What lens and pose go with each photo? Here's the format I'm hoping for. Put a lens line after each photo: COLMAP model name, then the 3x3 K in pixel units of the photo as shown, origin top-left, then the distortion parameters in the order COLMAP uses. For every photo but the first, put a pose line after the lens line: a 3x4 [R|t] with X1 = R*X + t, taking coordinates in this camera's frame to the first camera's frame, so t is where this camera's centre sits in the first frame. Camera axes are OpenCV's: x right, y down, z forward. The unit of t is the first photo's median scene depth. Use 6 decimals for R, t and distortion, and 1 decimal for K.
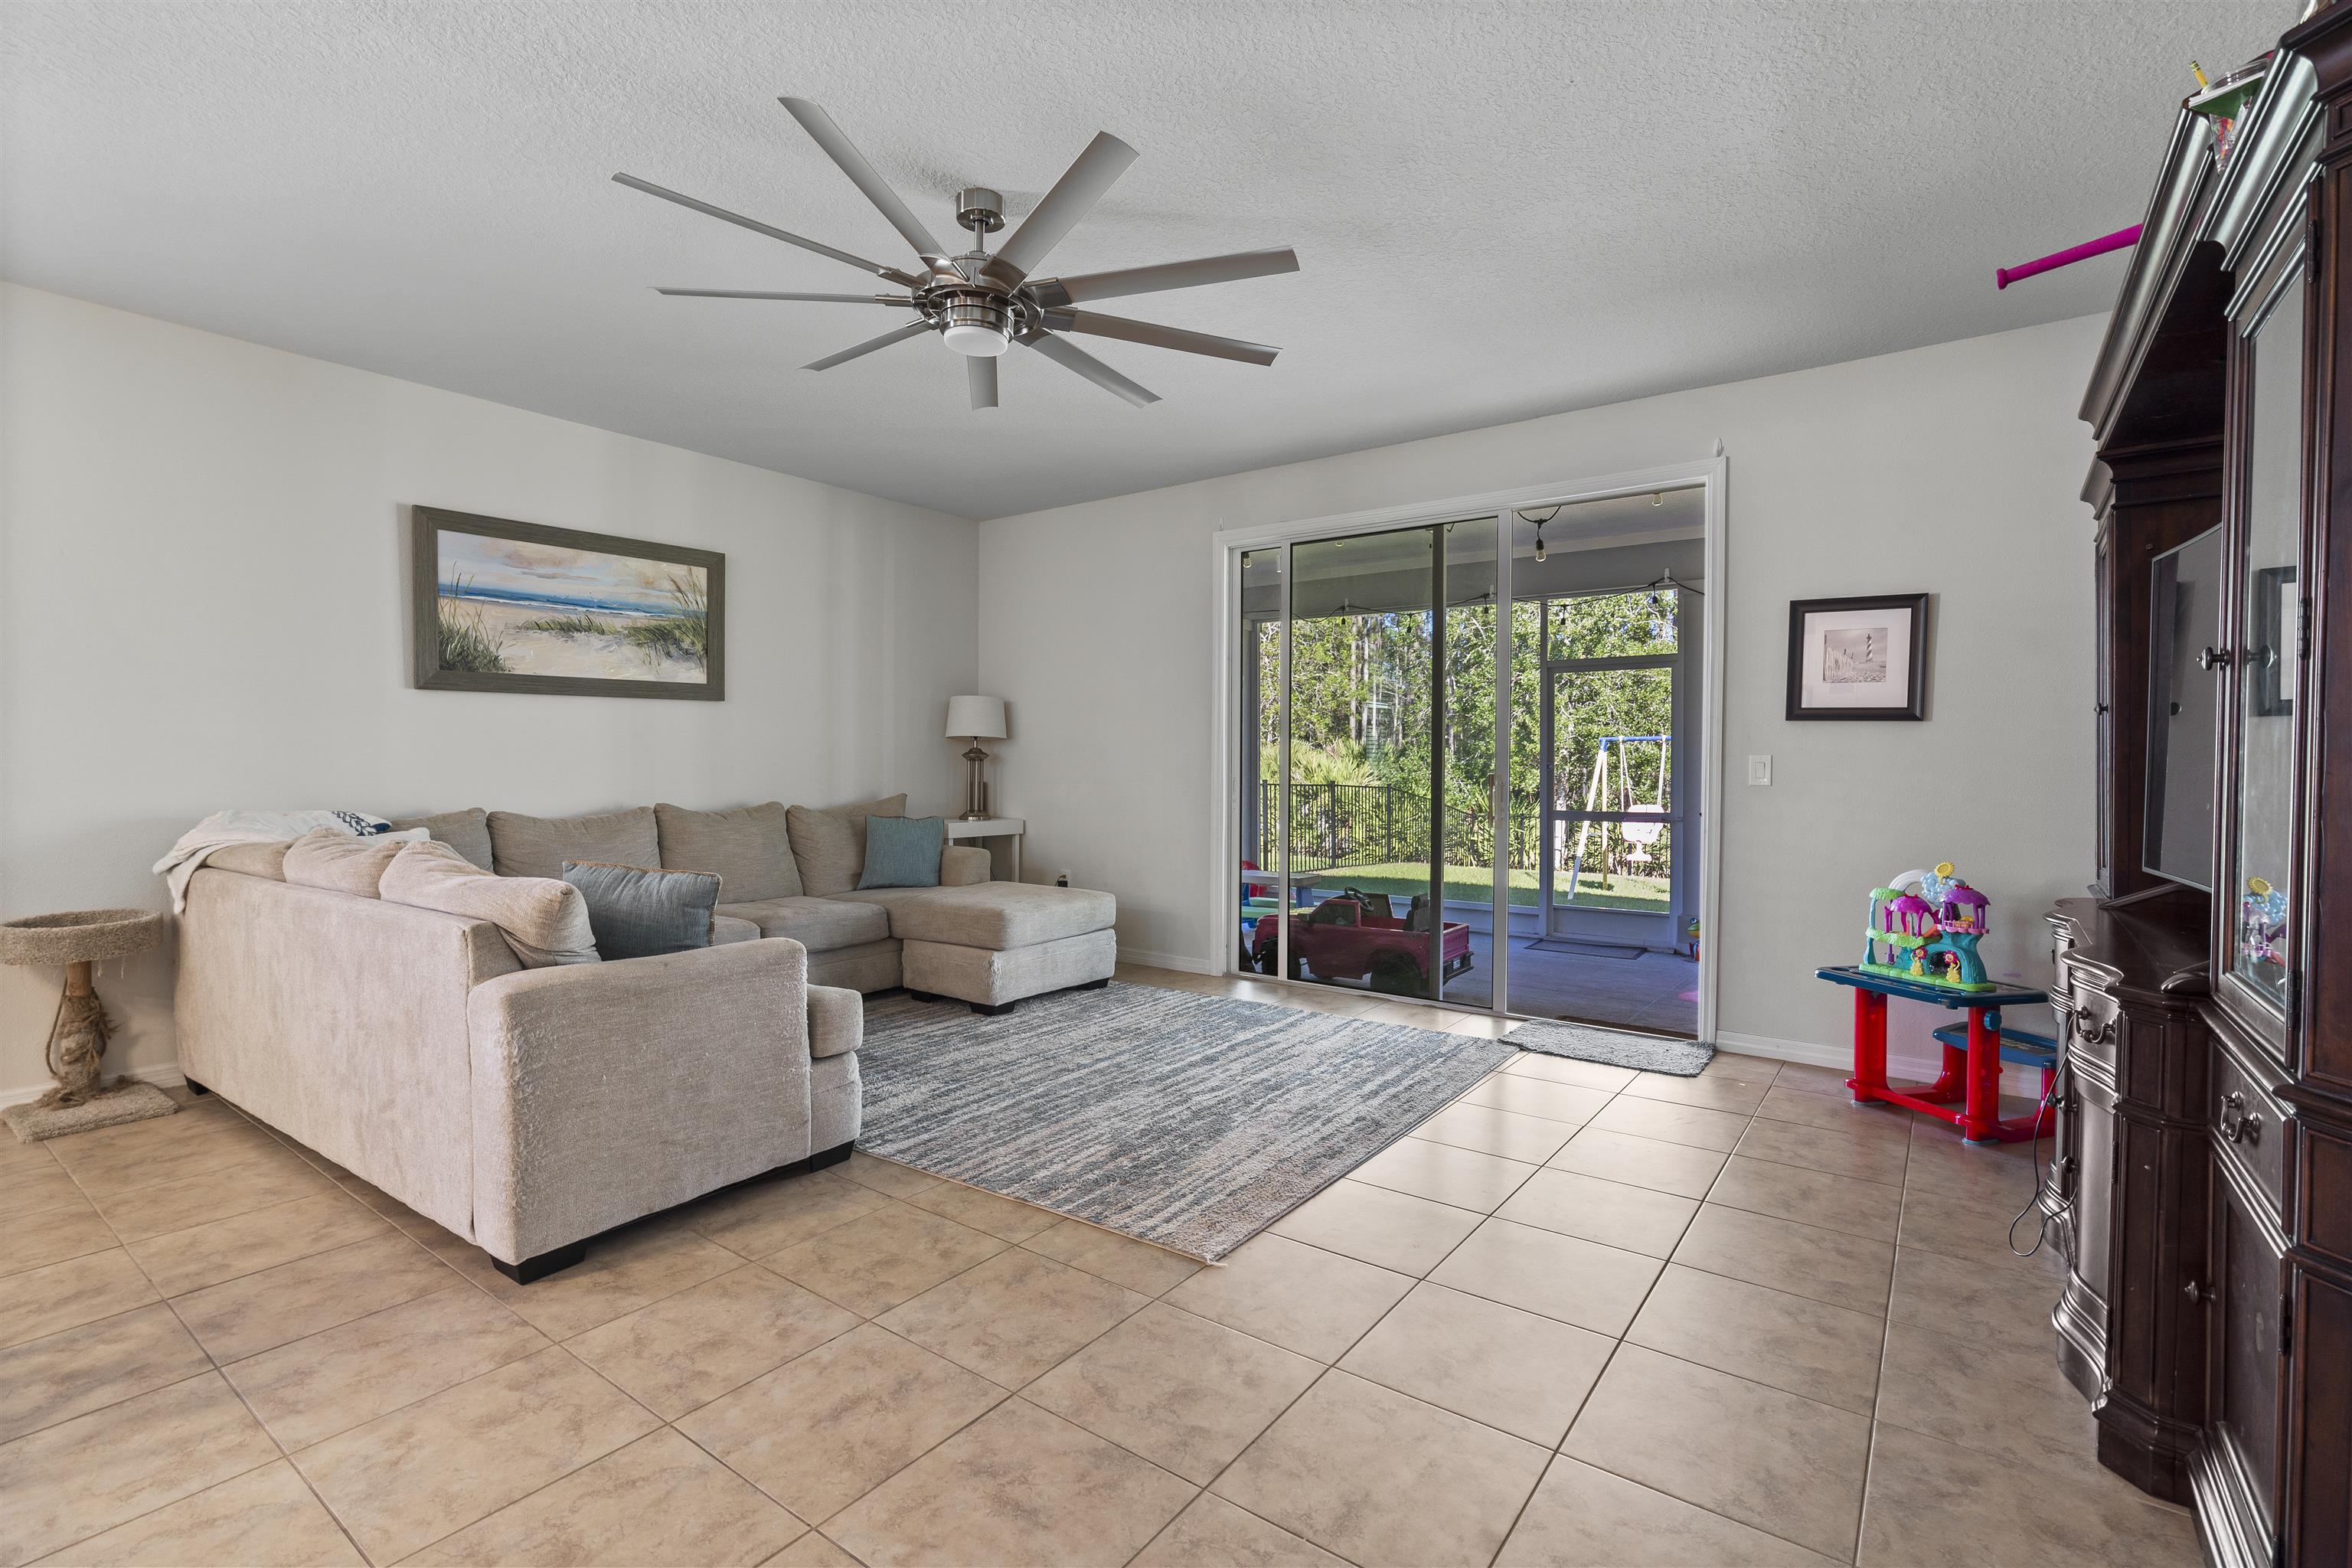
lens RADIAL K [[1065.8, 0, 1176.4], [0, 1065.8, 777.4], [0, 0, 1]] dist [-0.004608, 0.000107]
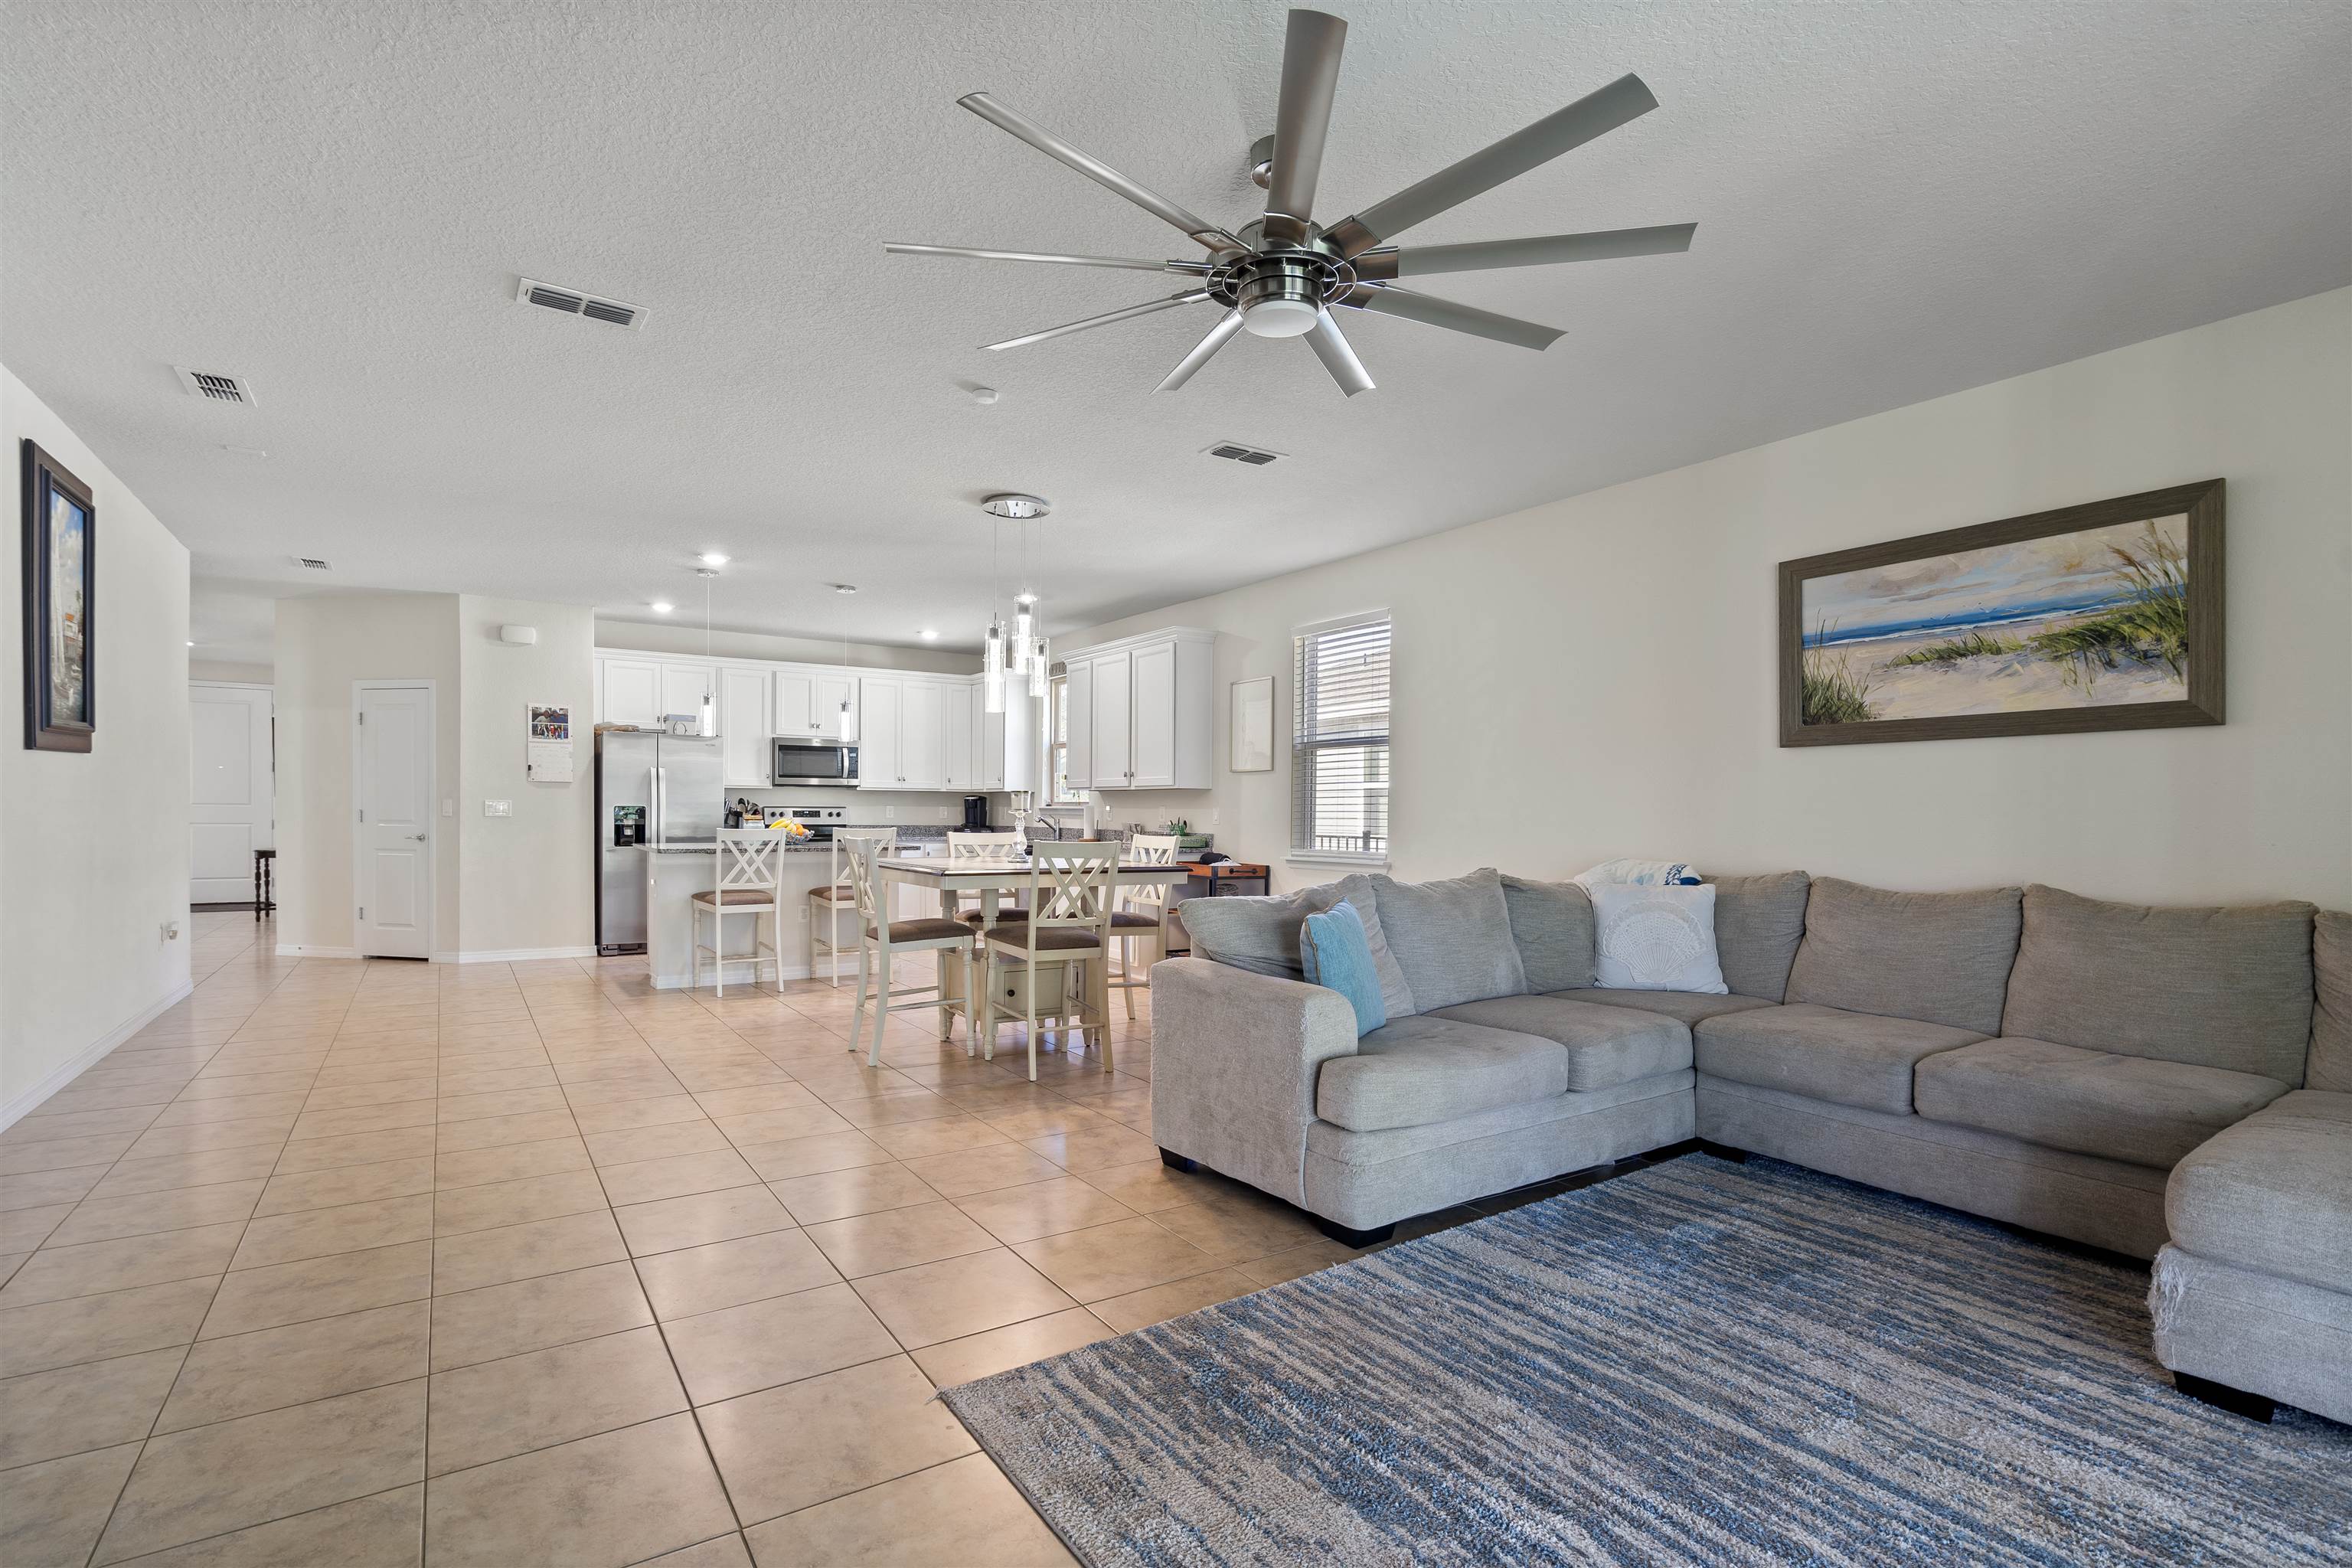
lens RADIAL K [[1114.1, 0, 1176.9], [0, 1114.1, 834.9], [0, 0, 1]] dist [-0.000624, 0.000194]
pose [[-0.347830, 0.012868, -0.937469, 0.485693], [-0.027191, 0.999347, 0.023806, -0.012178], [0.937163, 0.033771, -0.347252, 0.894124]]
